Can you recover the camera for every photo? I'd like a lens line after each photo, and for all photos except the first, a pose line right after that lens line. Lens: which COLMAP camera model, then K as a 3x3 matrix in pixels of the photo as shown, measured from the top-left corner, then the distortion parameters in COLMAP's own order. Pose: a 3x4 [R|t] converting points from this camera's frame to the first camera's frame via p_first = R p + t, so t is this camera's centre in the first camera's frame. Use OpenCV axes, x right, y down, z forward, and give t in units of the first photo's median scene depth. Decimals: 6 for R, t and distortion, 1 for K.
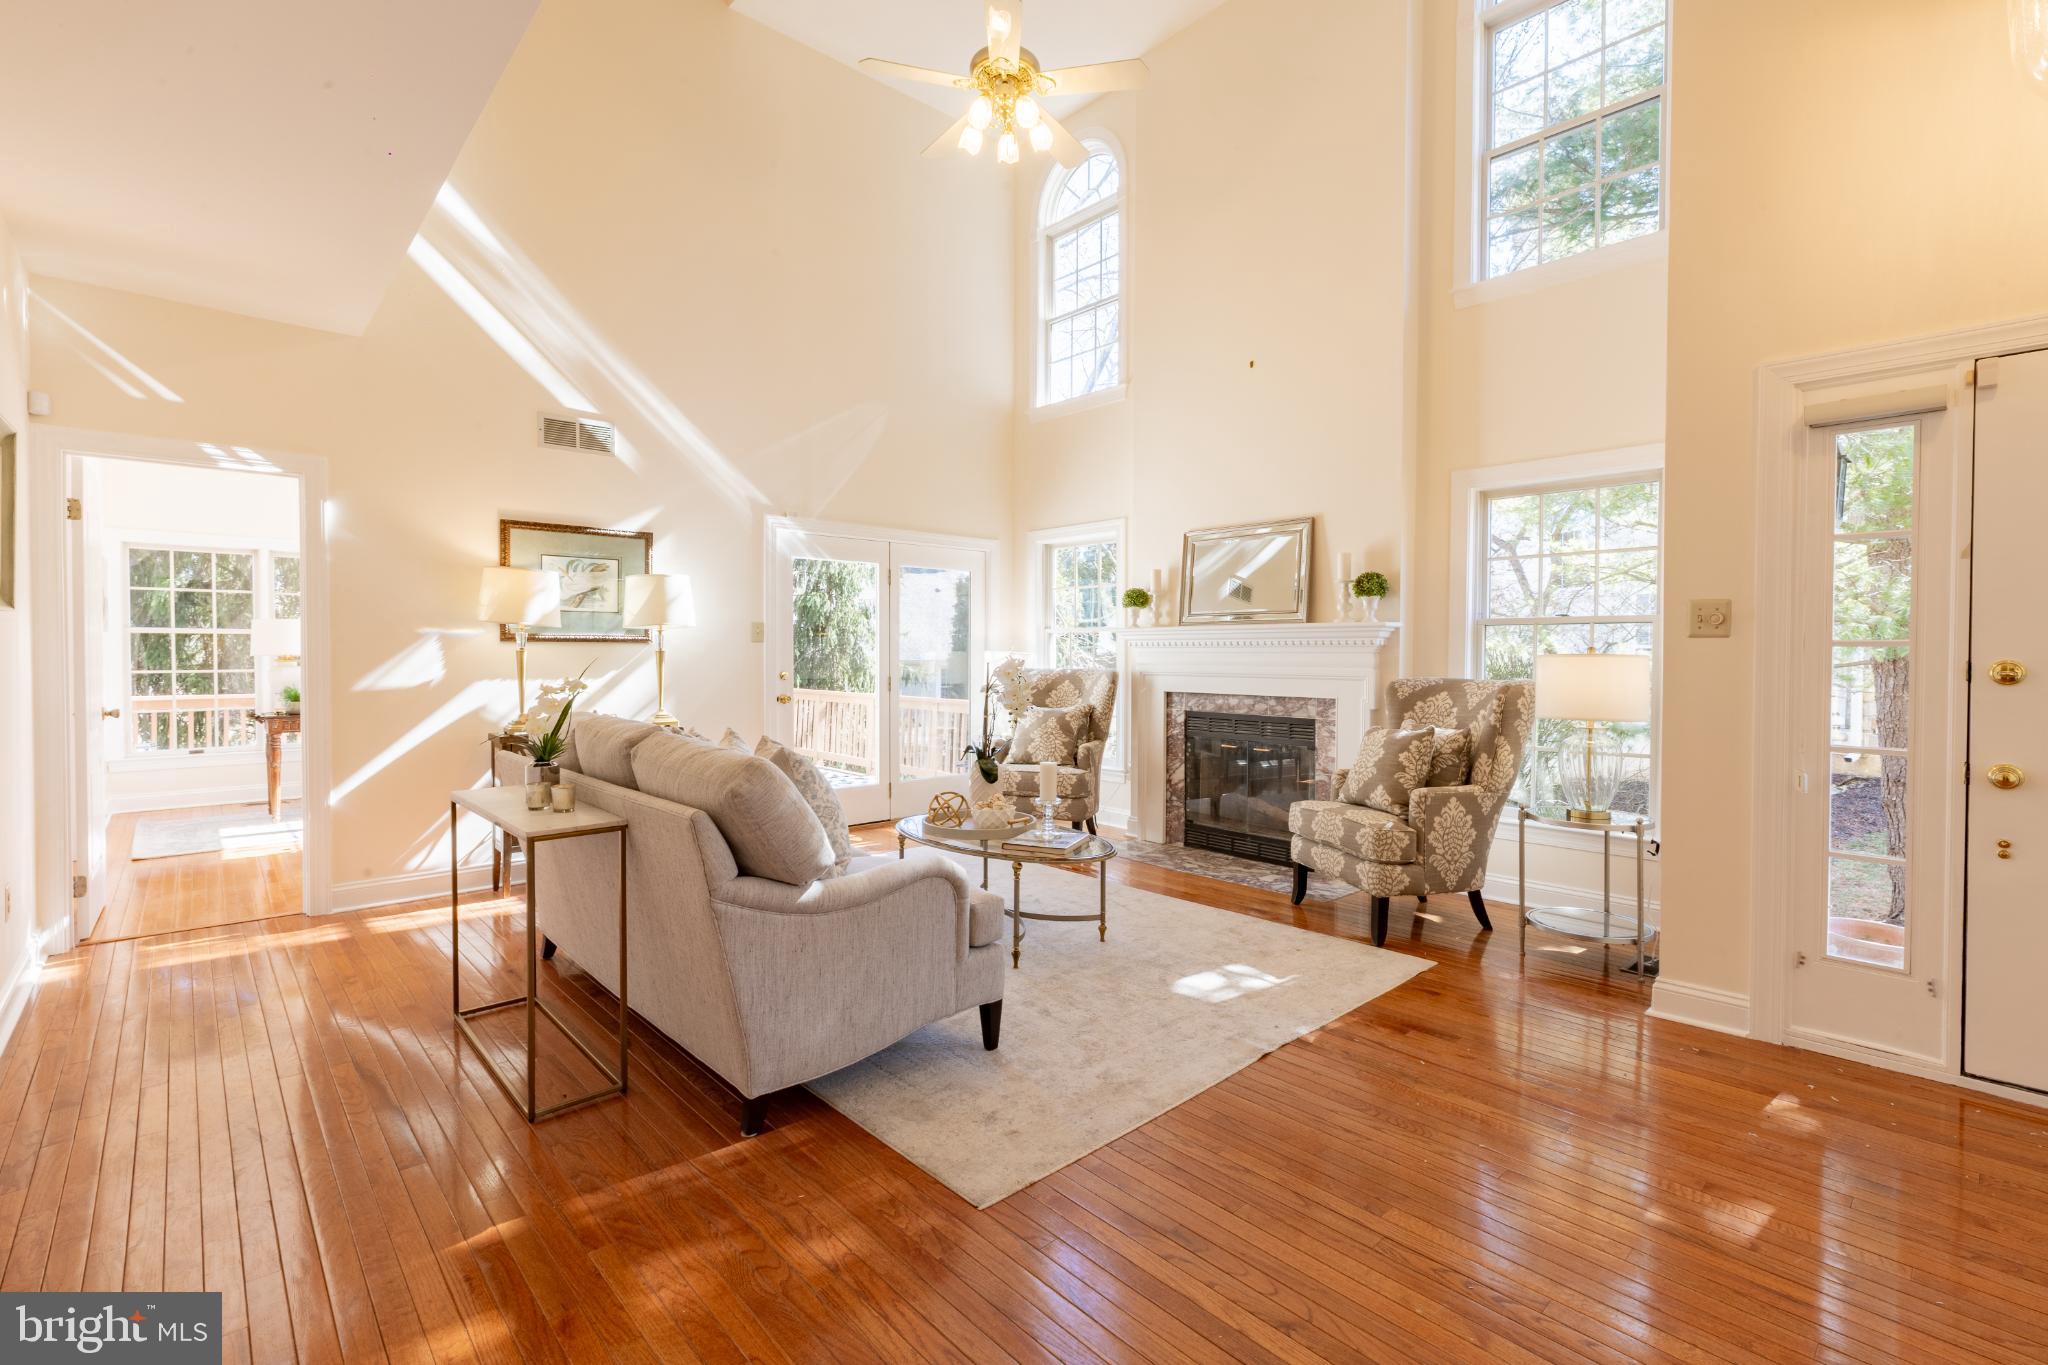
lens RADIAL K [[912.1, 0, 1032.1], [0, 912.1, 671.3], [0, 0, 1]] dist [0.002458, -0.000351]
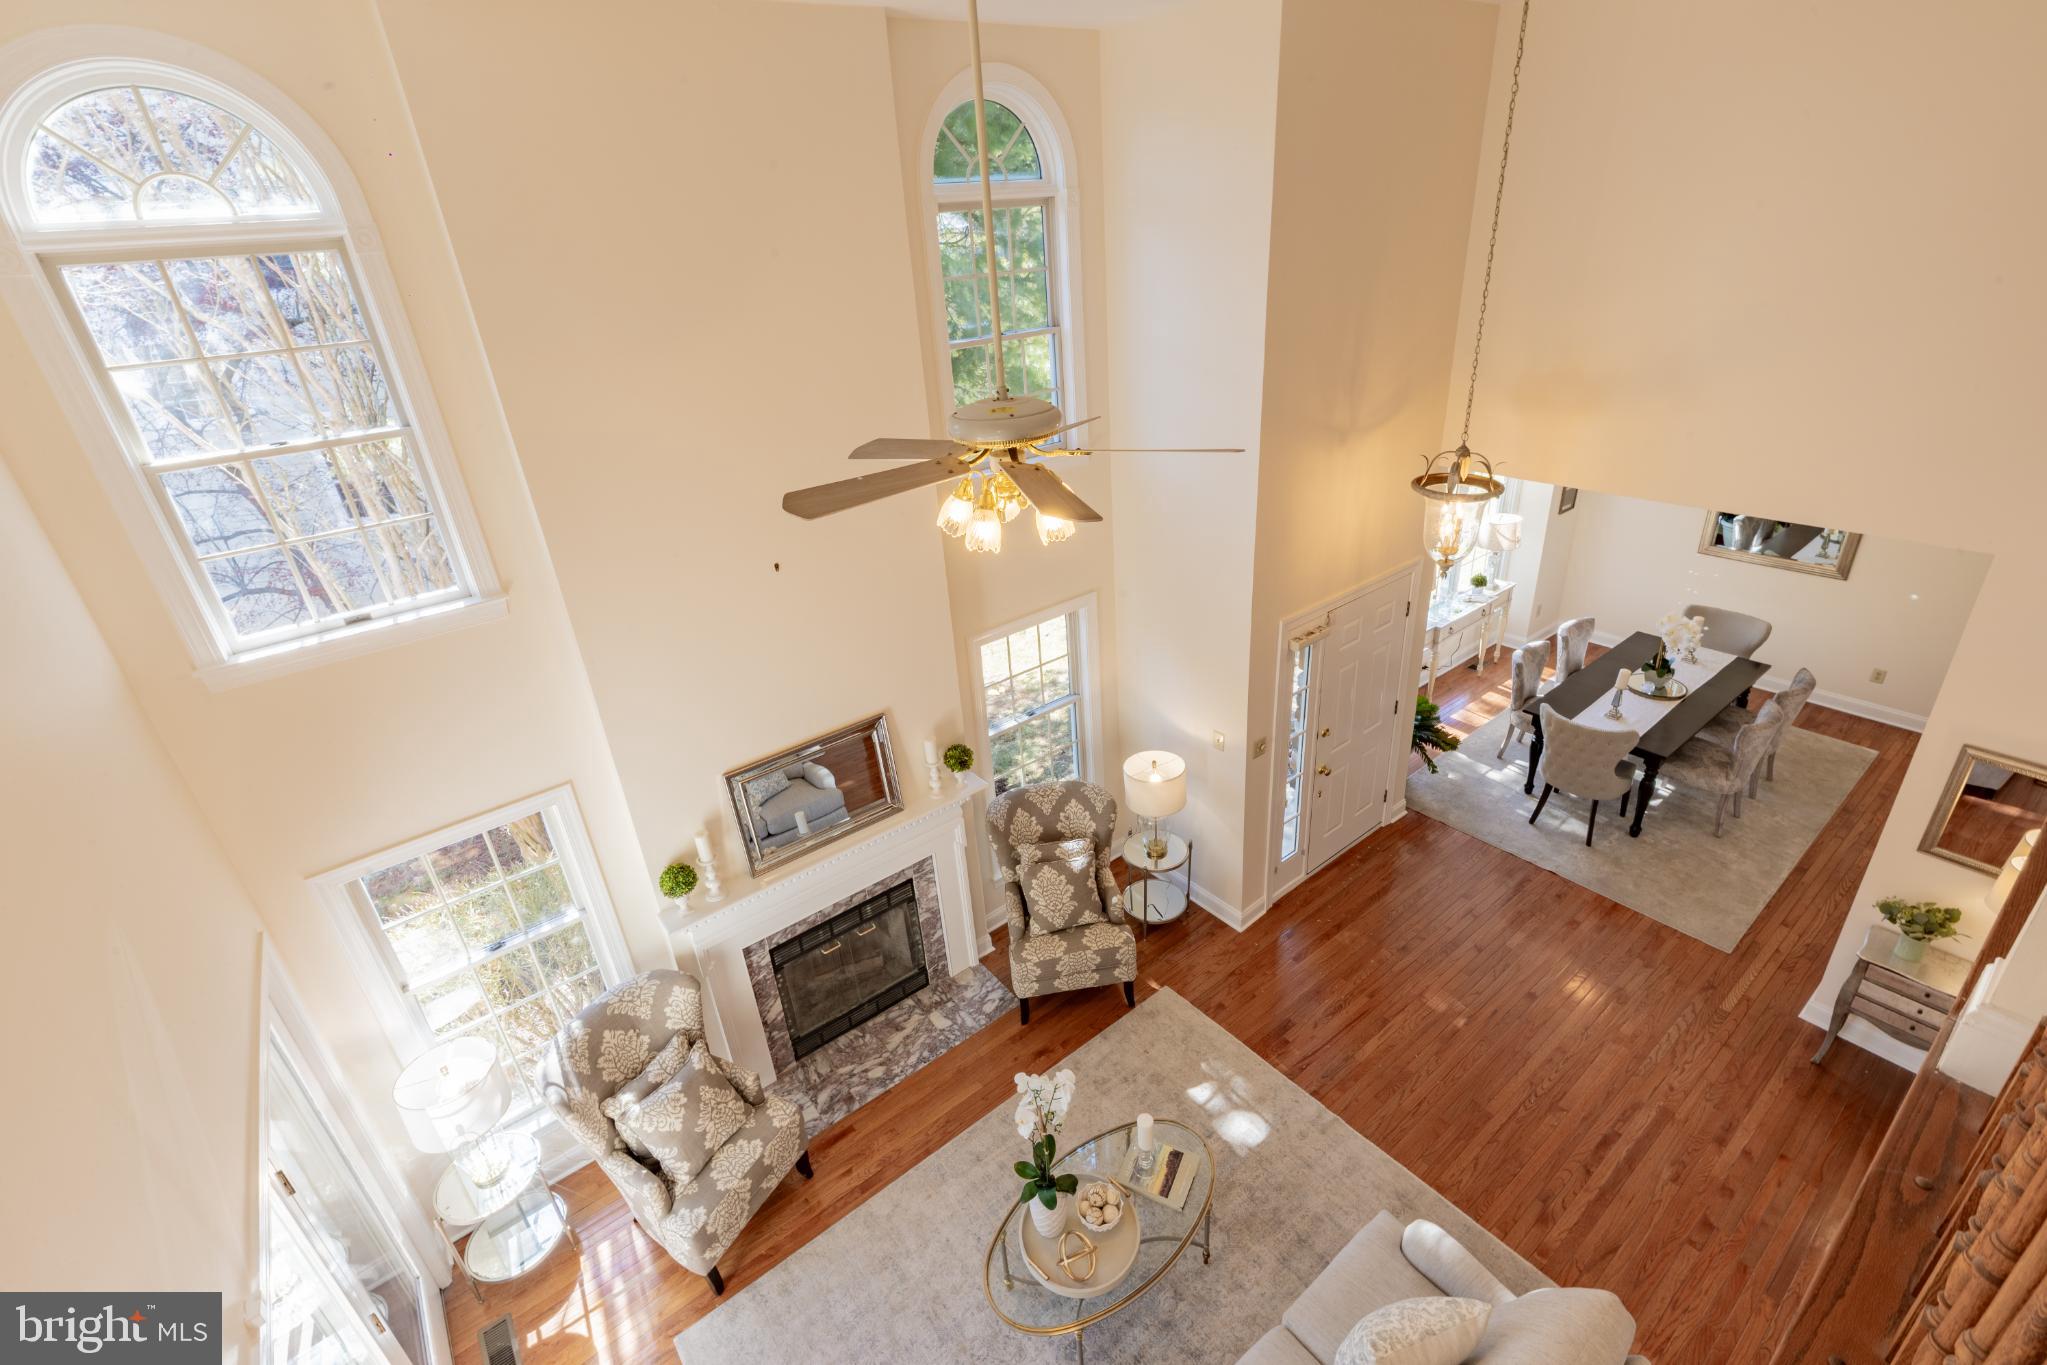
lens RADIAL K [[911.7, 0, 1031.6], [0, 911.7, 671.3], [0, 0, 1]] dist [0.002458, -0.000351]
pose [[0.086138, -0.445638, 0.891059, -0.474858], [0.088693, 0.894262, 0.438666, -0.565621], [-0.992327, 0.041245, 0.116555, 0.667412]]
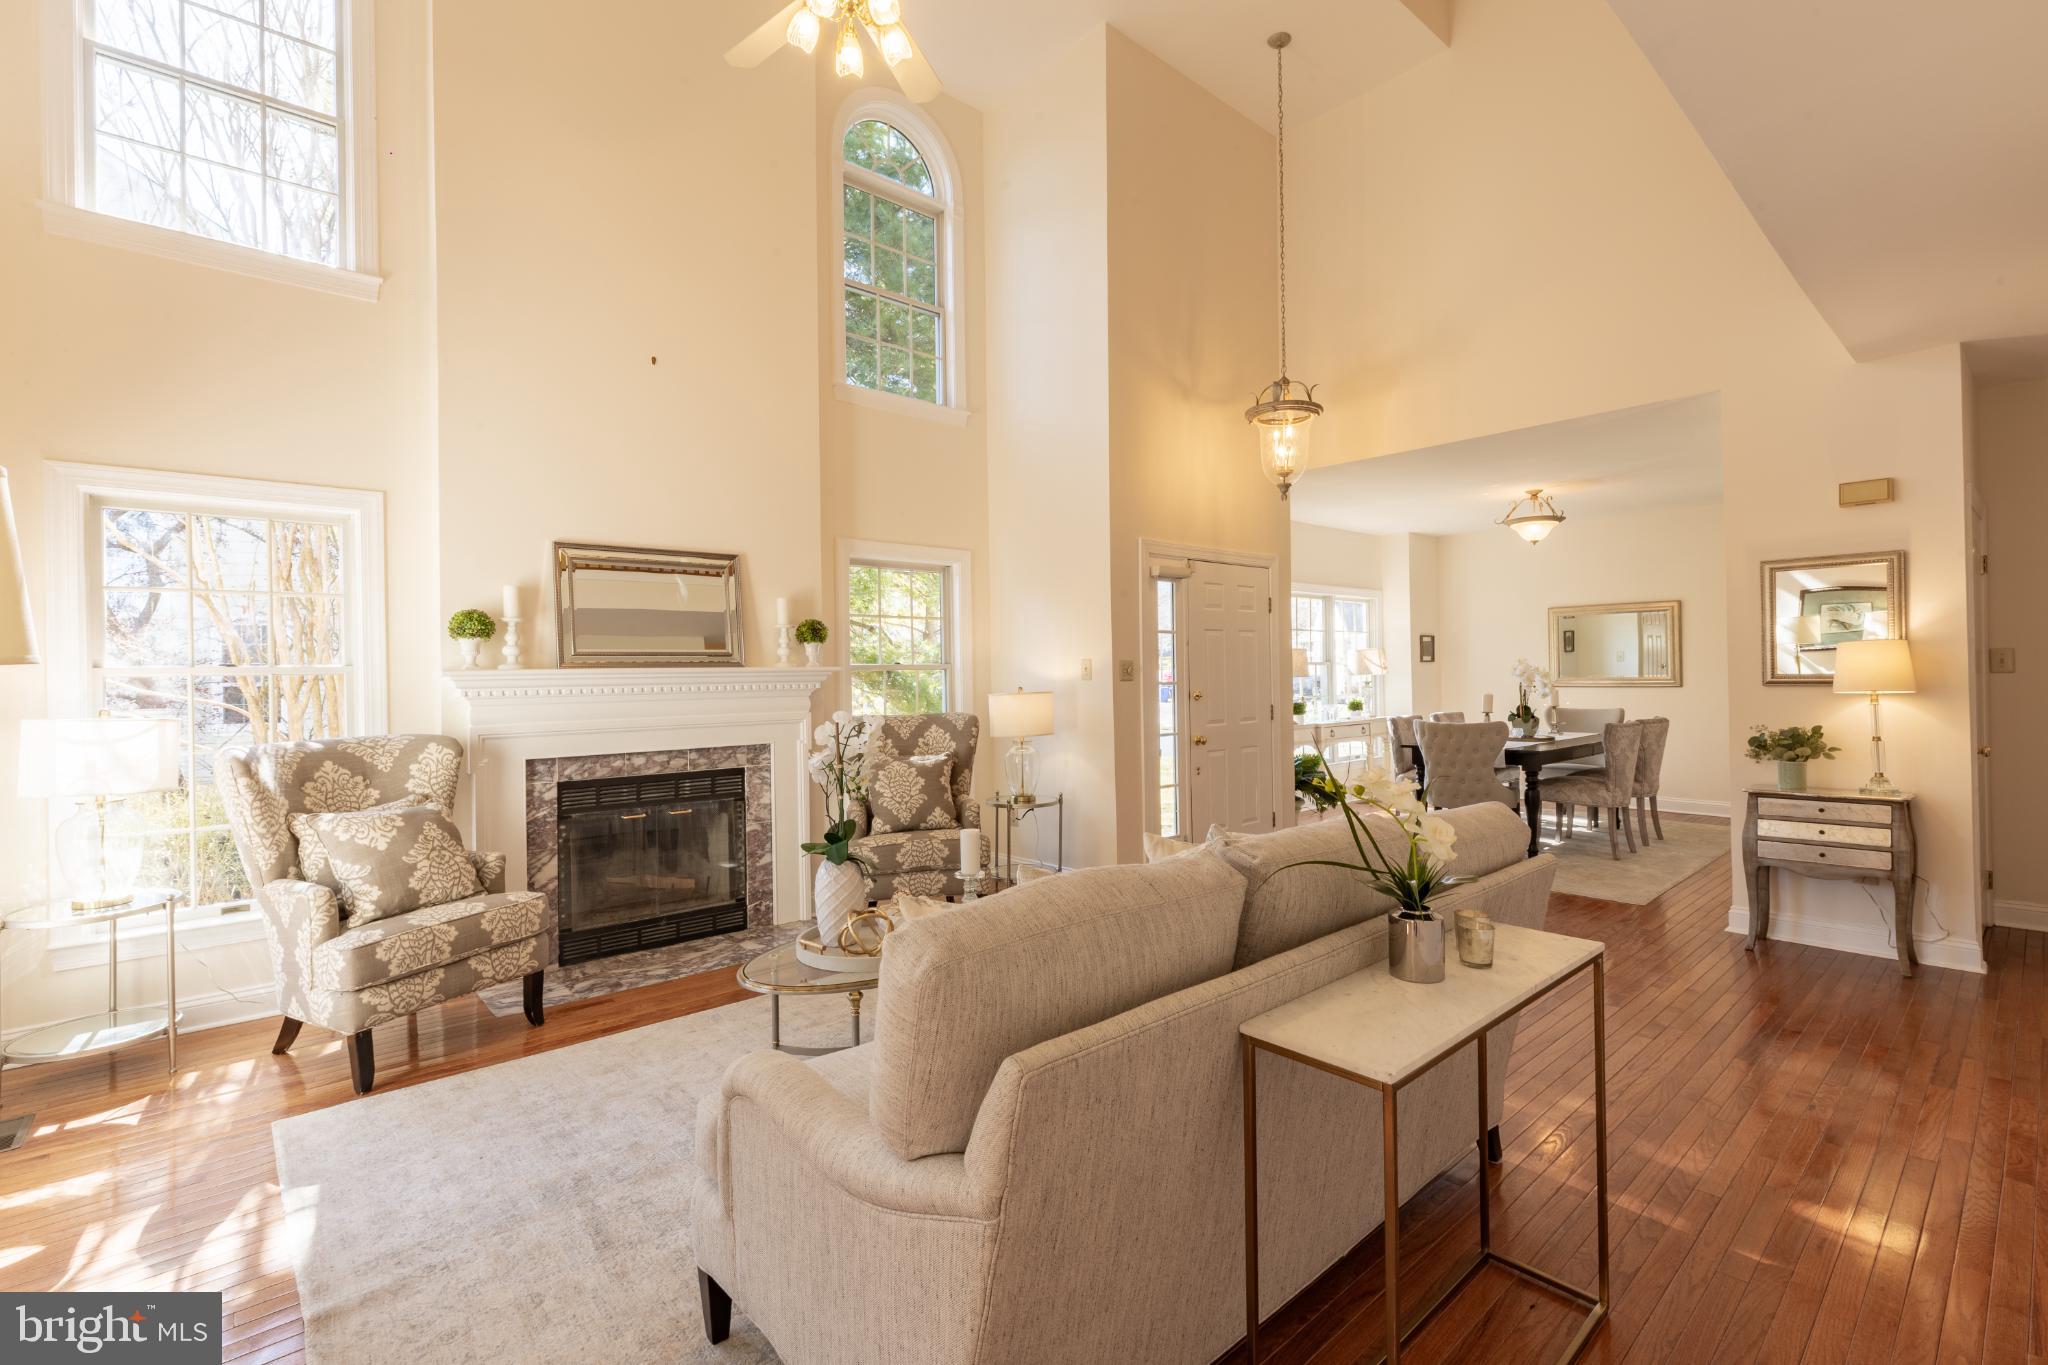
lens RADIAL K [[912.1, 0, 1032.1], [0, 912.1, 671.3], [0, 0, 1]] dist [0.002458, -0.000351]
pose [[0.021298, -0.000276, 0.999773, -0.581124], [0.035889, 0.999356, -0.000488, -0.033517], [-0.999129, 0.035891, 0.021295, 0.620205]]
